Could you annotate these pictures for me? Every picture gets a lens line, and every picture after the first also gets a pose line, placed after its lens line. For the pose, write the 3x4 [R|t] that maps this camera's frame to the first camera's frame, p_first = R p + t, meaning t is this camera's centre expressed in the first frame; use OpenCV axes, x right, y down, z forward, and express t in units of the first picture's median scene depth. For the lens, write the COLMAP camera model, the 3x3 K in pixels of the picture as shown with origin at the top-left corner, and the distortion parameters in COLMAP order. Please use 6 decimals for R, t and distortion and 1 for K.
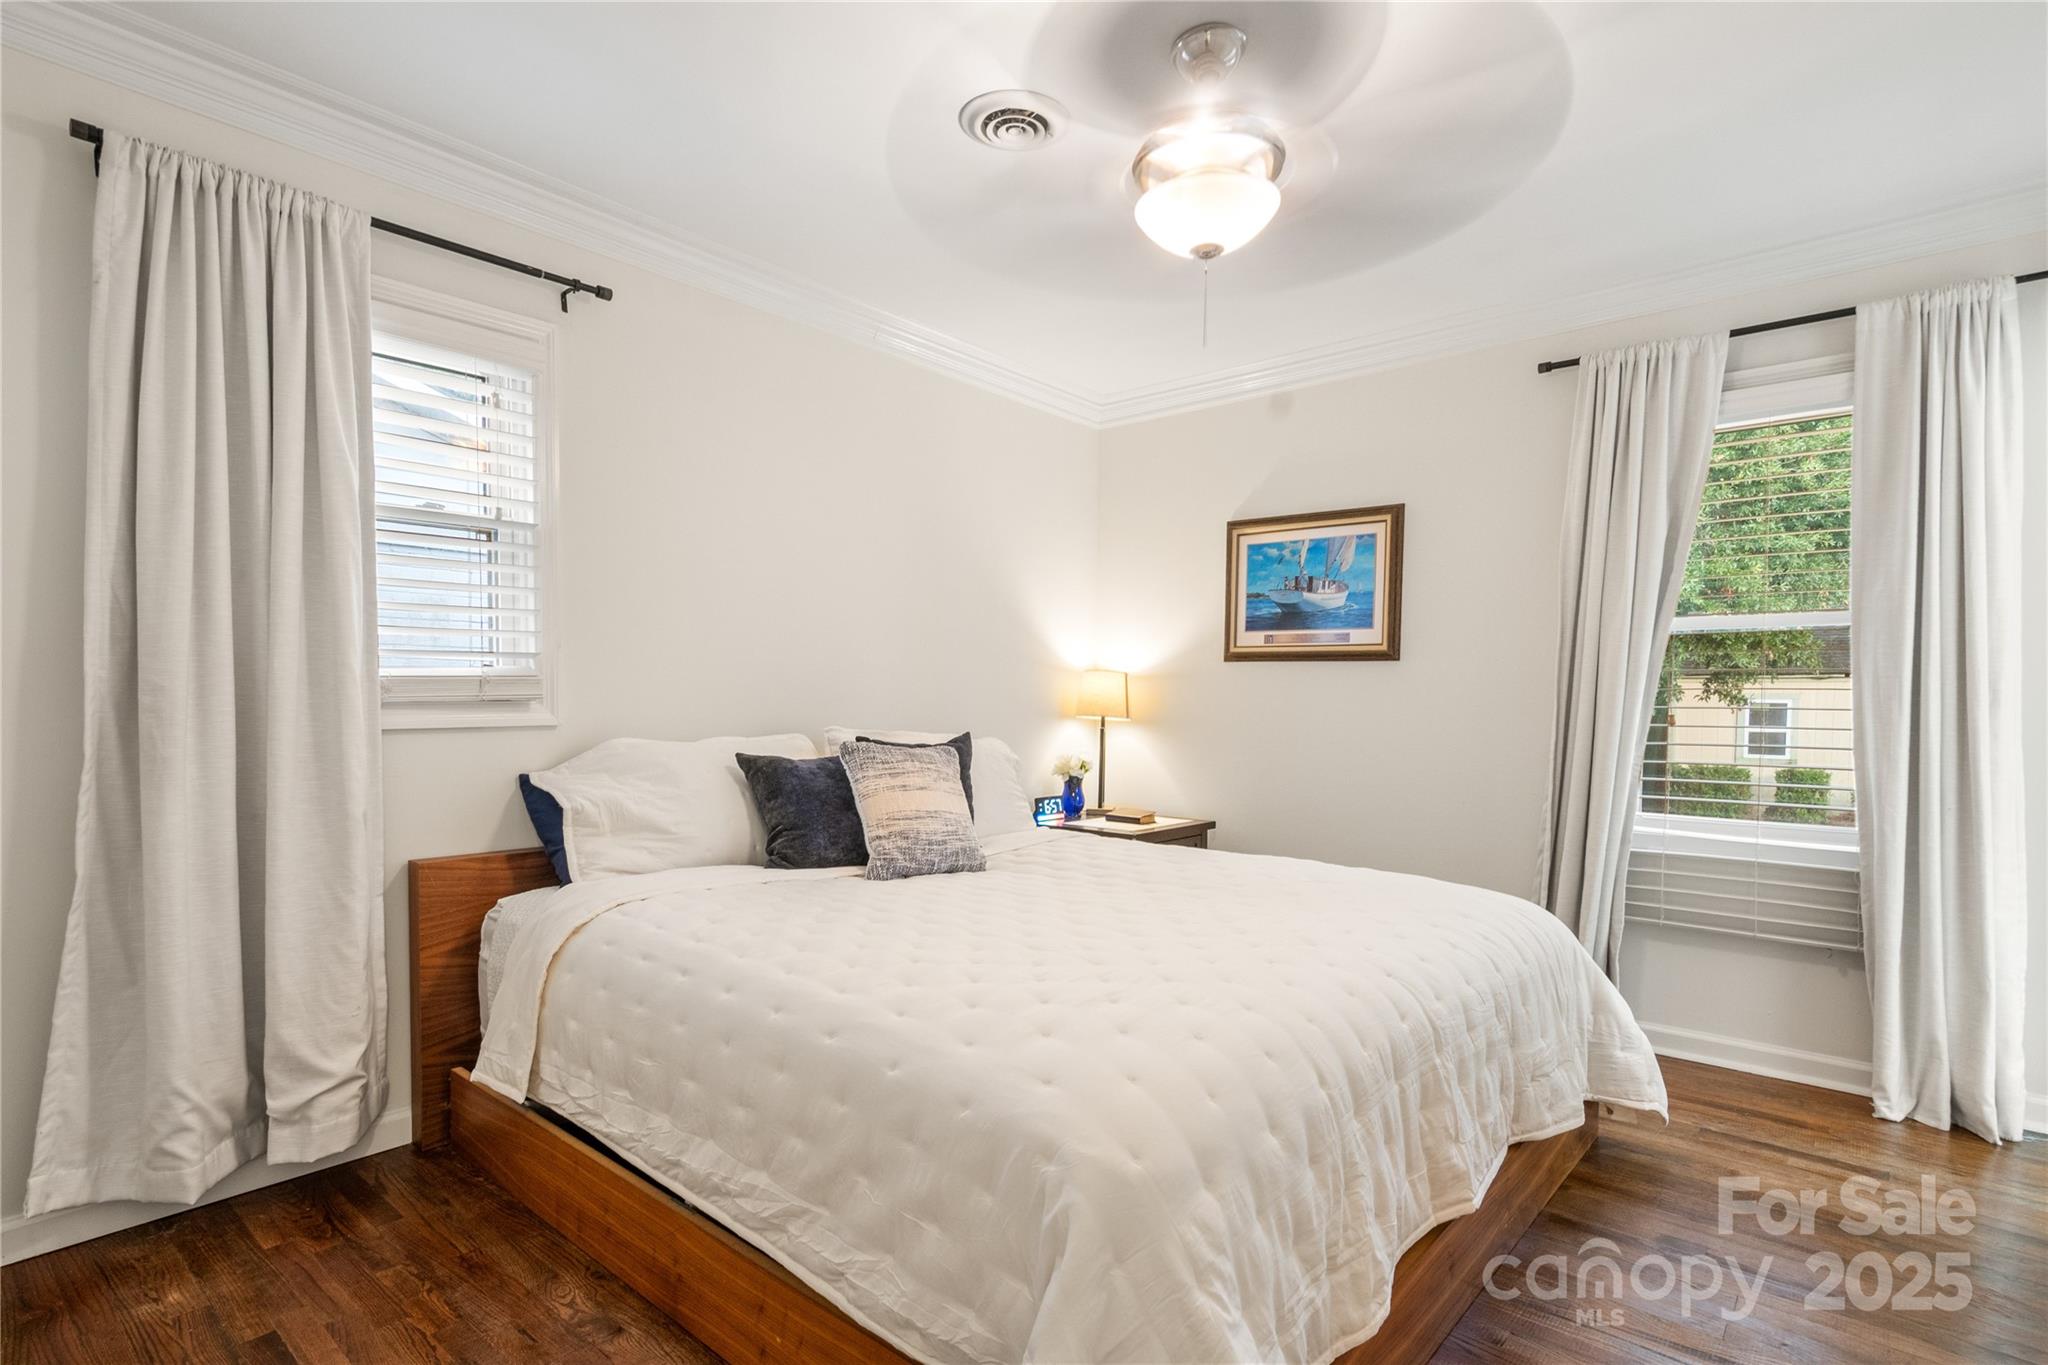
lens RADIAL K [[1039.2, 0, 1028.4], [0, 1039.2, 703.4], [0, 0, 1]] dist [-0.004152, 0.000309]
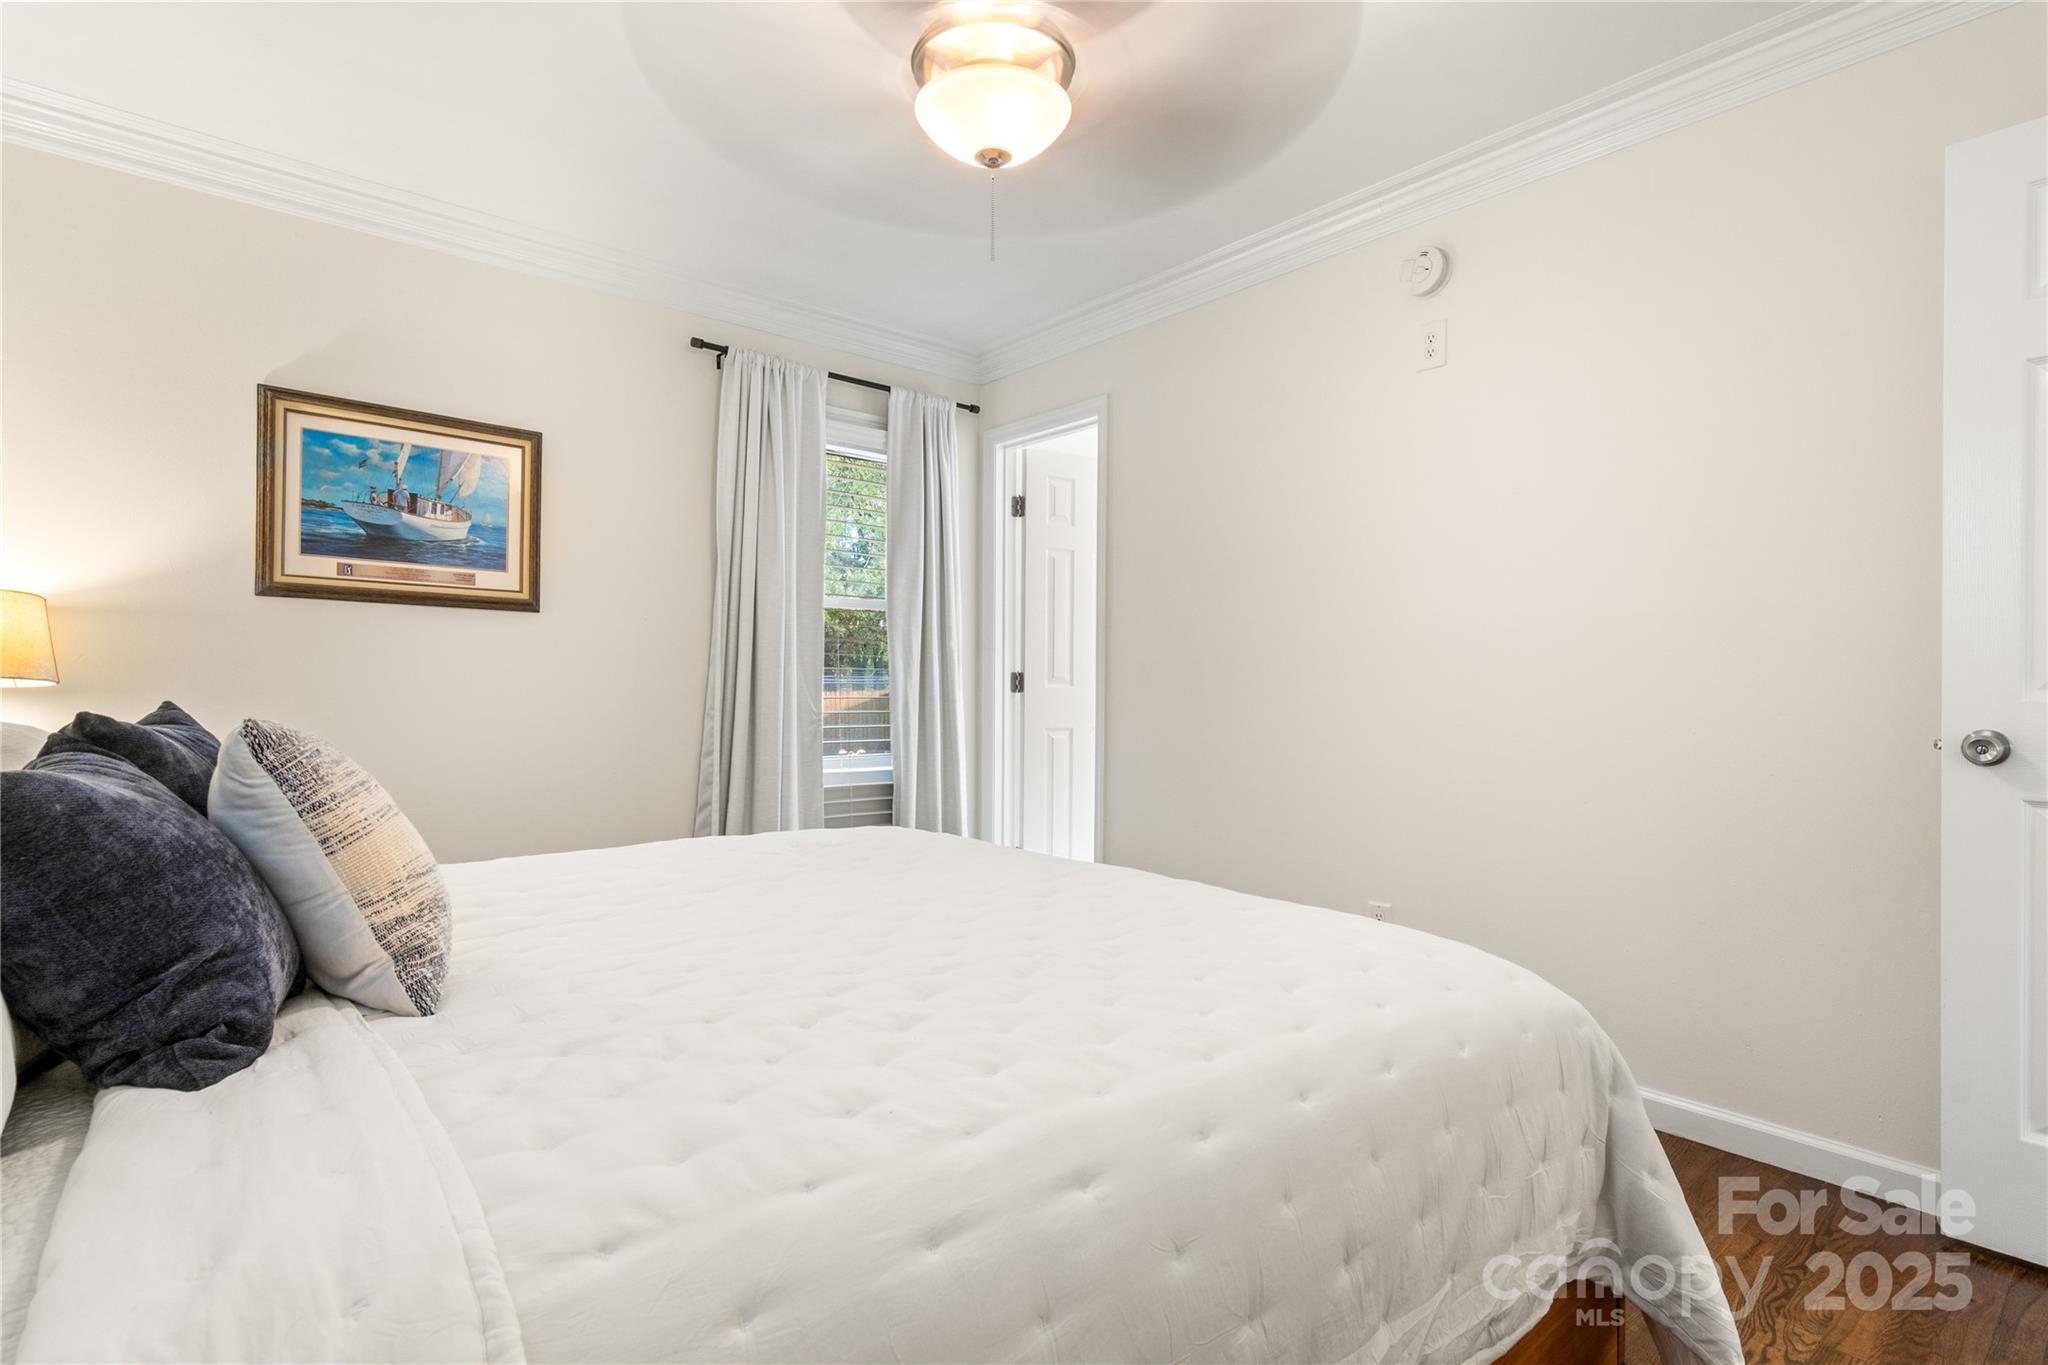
lens RADIAL K [[989.1, 0, 1027.0], [0, 989.1, 666.7], [0, 0, 1]] dist [-0.003025, 0.002413]
pose [[0.148403, 0.009388, 0.988882, -0.376075], [-0.002367, 0.999955, -0.009138, 0.009855], [-0.988924, -0.000984, 0.148418, 0.450358]]
